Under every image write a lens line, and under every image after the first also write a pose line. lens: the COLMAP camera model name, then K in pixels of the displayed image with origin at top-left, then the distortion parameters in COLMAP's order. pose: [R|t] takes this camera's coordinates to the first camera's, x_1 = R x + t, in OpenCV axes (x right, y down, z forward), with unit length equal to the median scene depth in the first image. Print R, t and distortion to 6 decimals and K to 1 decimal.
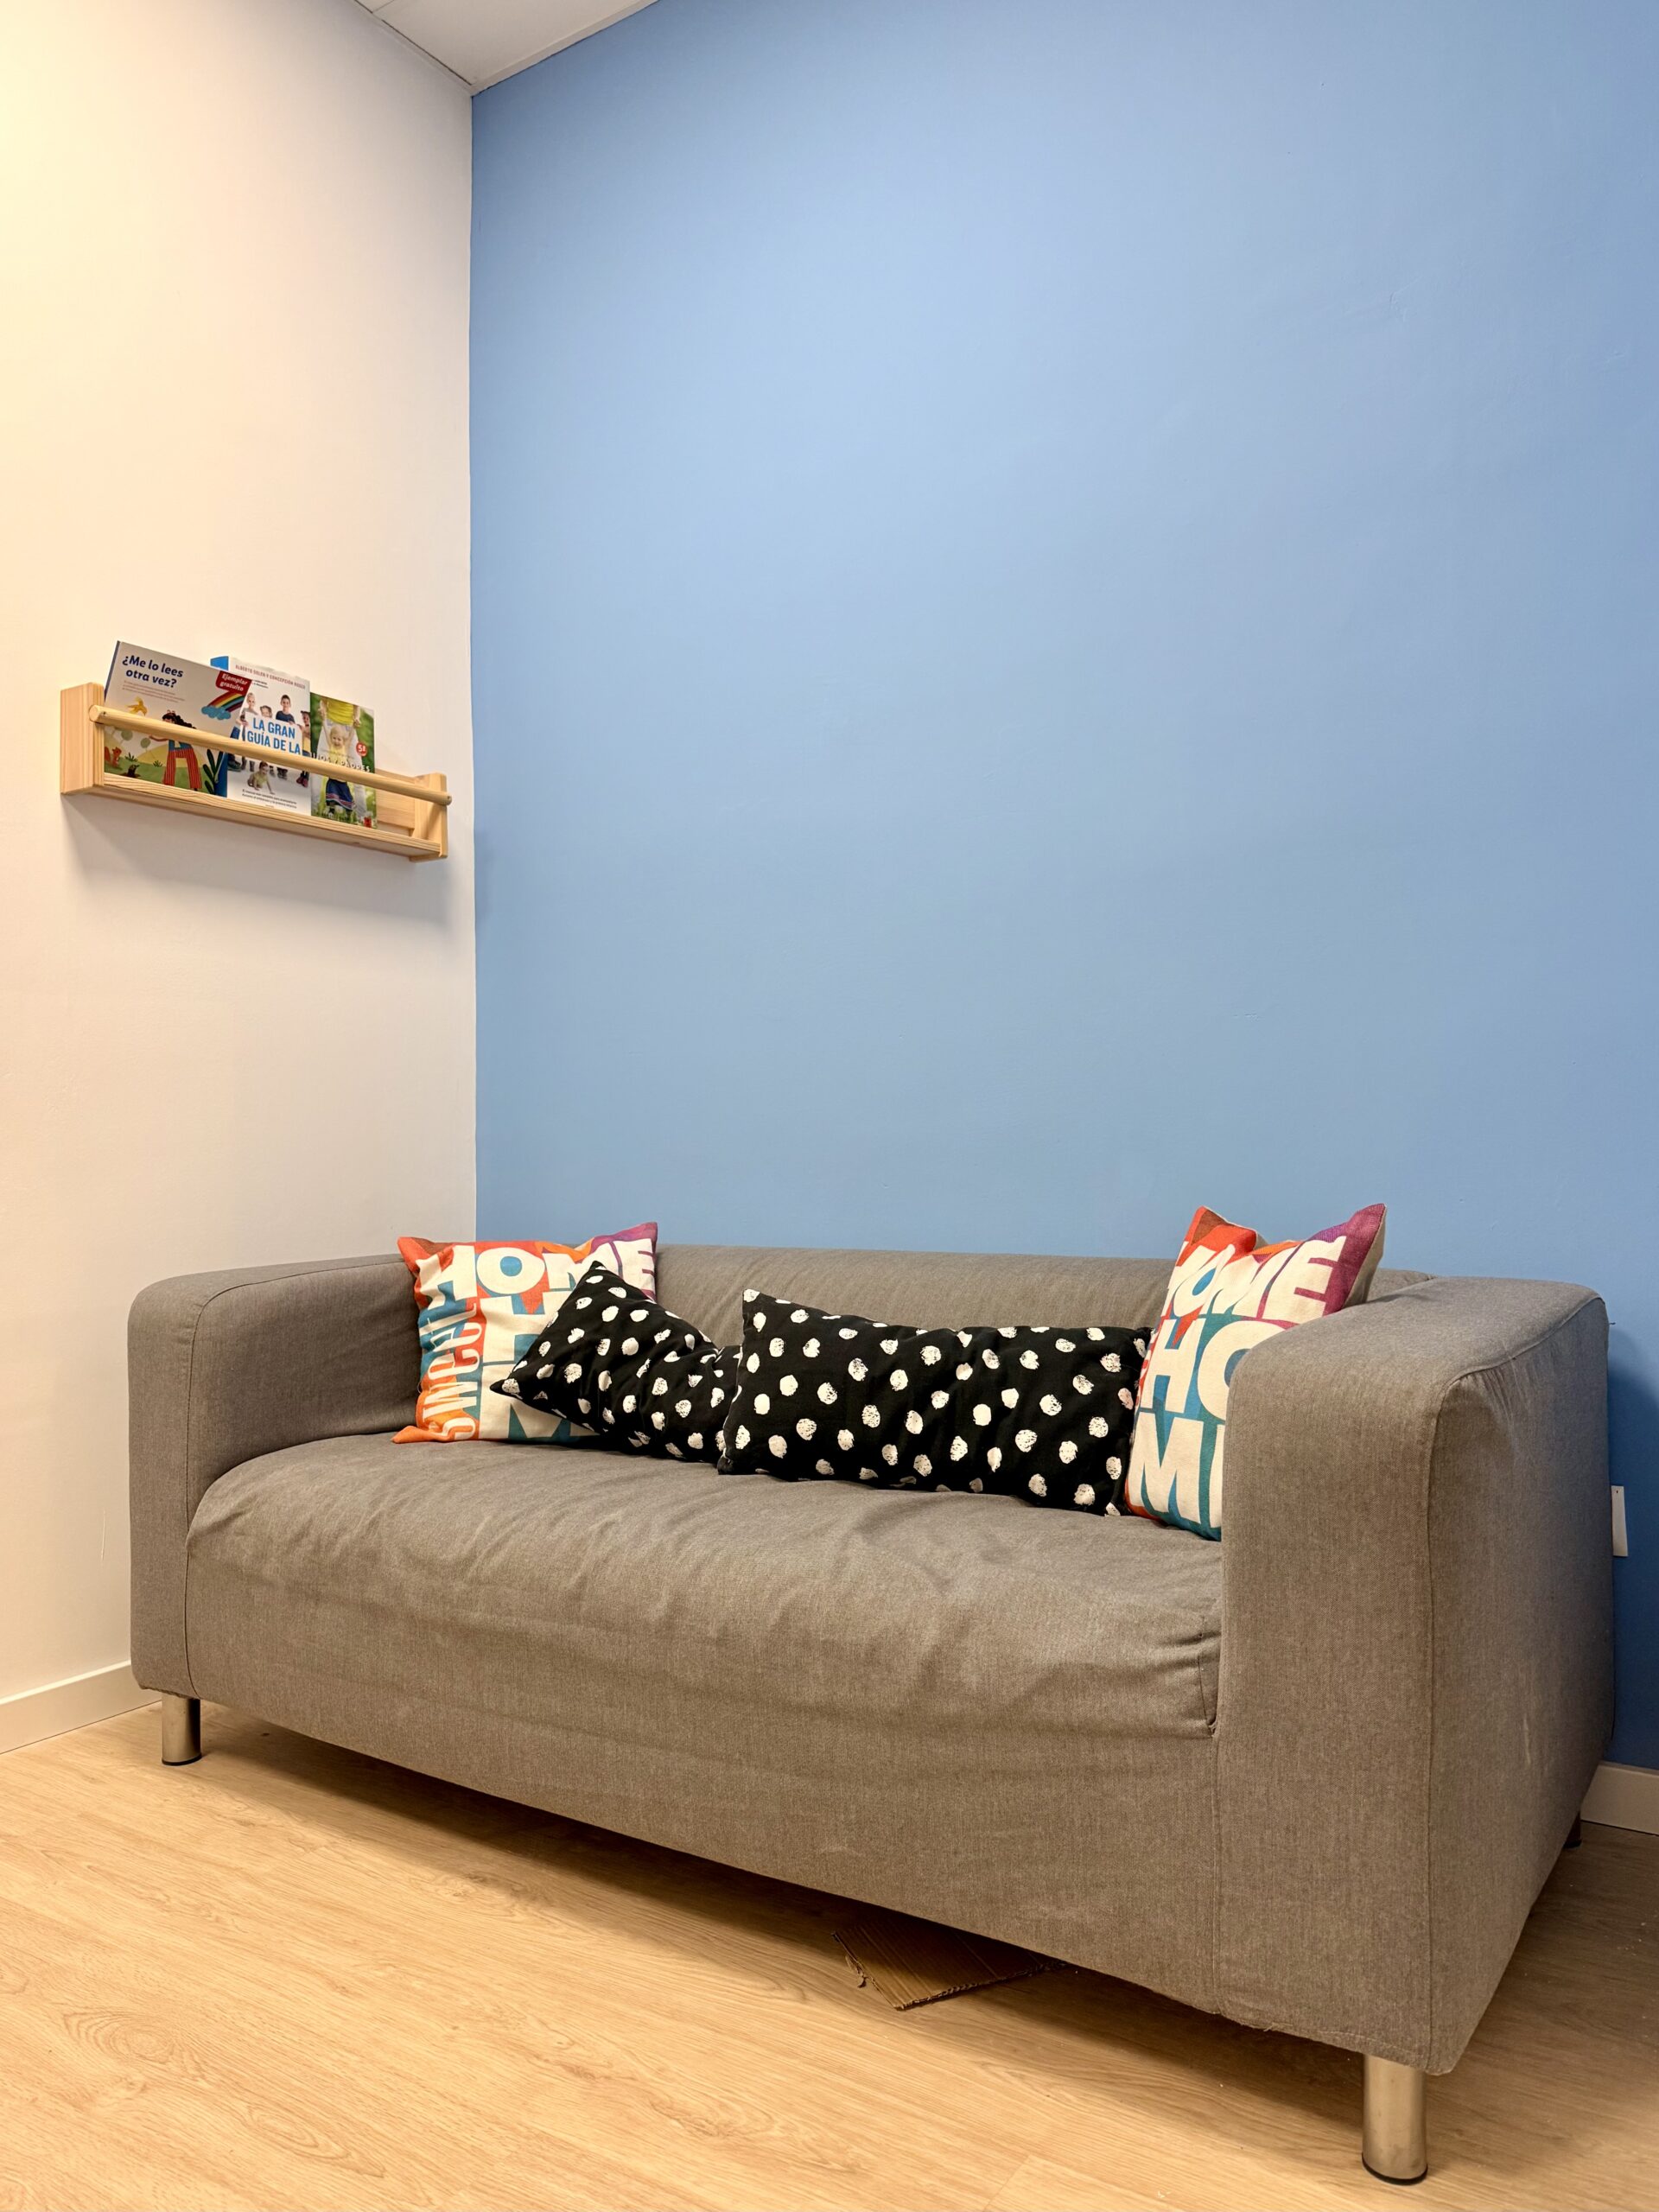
lens RADIAL K [[1572.0, 0, 829.5], [0, 1572.0, 1106.0], [0, 0, 1]] dist [0.151761, -0.203782]
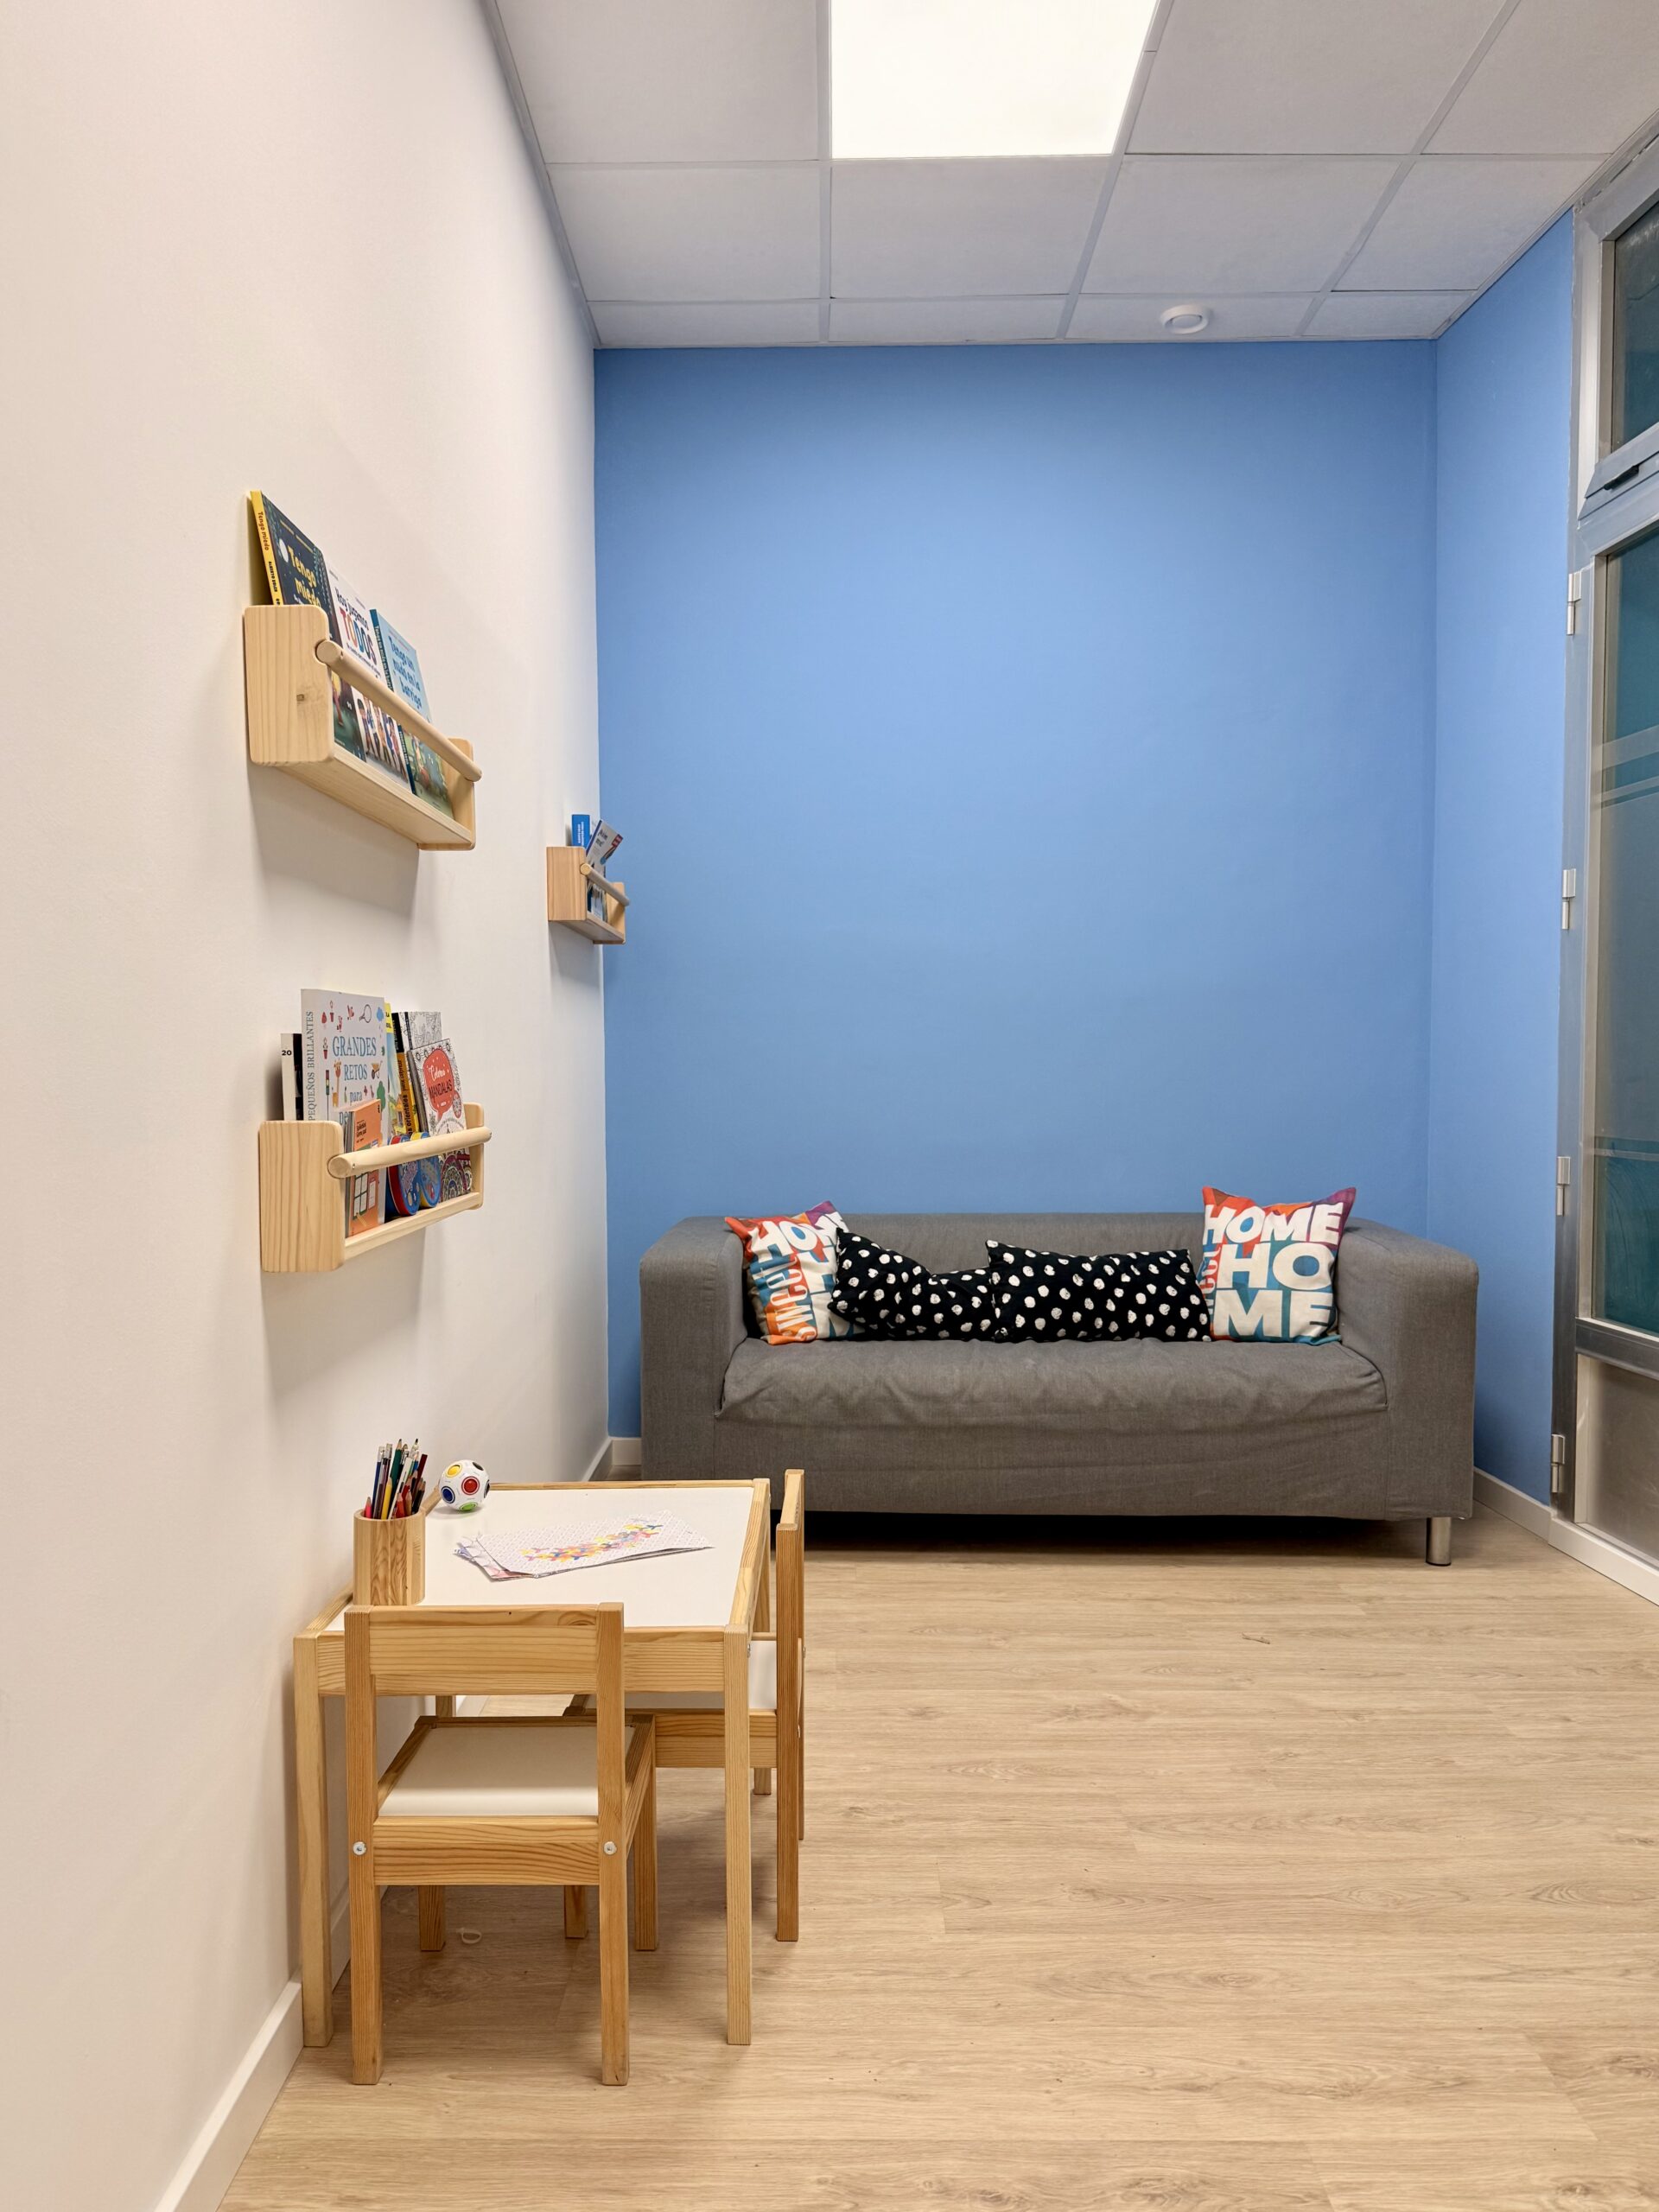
lens RADIAL K [[1572.0, 0, 829.5], [0, 1572.0, 1106.0], [0, 0, 1]] dist [0.151761, -0.203782]
pose [[0.854189, -0.007266, 0.519912, -1.224160], [-0.016082, 0.999055, 0.040383, -0.111700], [-0.519714, -0.042855, 0.853265, -0.443422]]
